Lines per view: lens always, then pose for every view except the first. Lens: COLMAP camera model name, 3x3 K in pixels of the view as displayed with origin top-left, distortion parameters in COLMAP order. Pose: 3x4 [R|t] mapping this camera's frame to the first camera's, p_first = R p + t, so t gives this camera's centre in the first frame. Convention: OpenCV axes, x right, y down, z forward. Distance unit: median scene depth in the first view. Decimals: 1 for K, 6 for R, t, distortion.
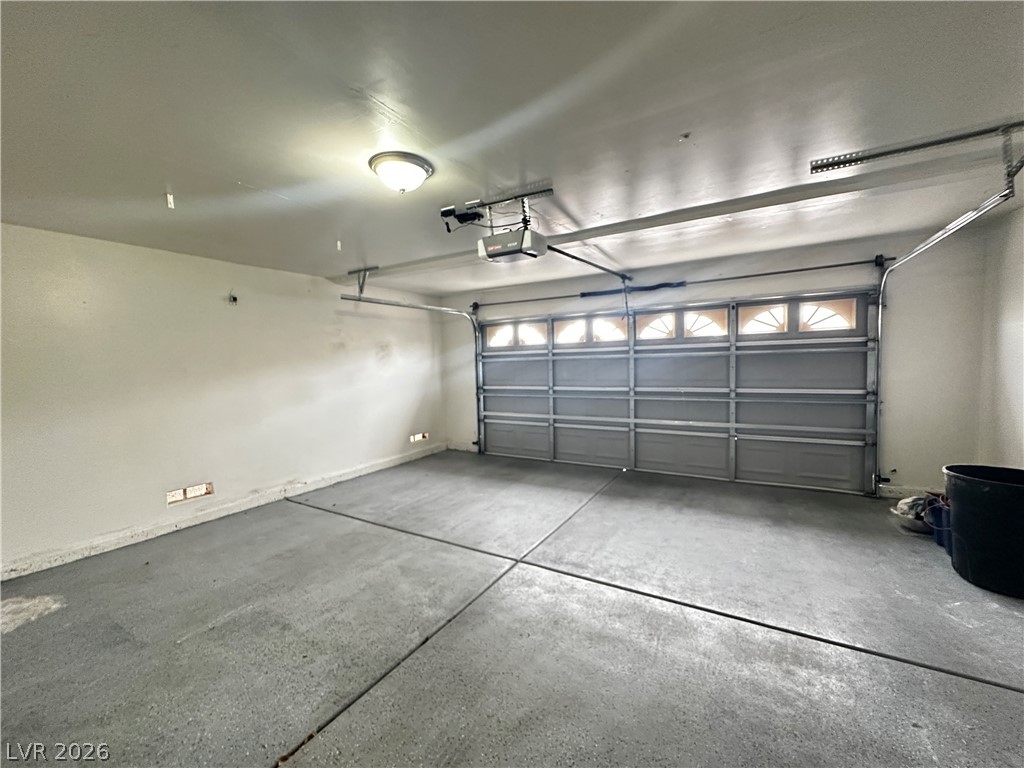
lens RADIAL K [[406.8, 0, 512.0], [0, 406.8, 384.0], [0, 0, 1]] dist [-0.001731, 0.000448]
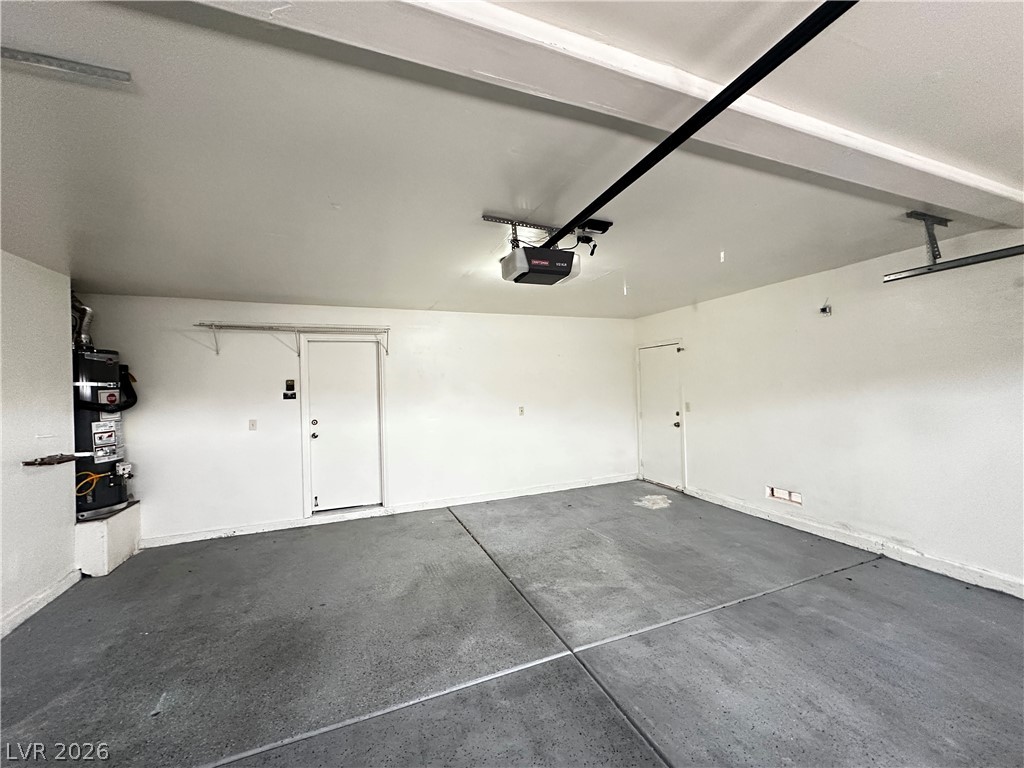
lens RADIAL K [[406.8, 0, 512.0], [0, 406.8, 384.0], [0, 0, 1]] dist [-0.001731, 0.000448]
pose [[-0.593468, 0.037700, -0.803974, 0.598838], [-0.002915, 0.998795, 0.048987, -0.098984], [0.804852, 0.031416, -0.592643, 1.172992]]
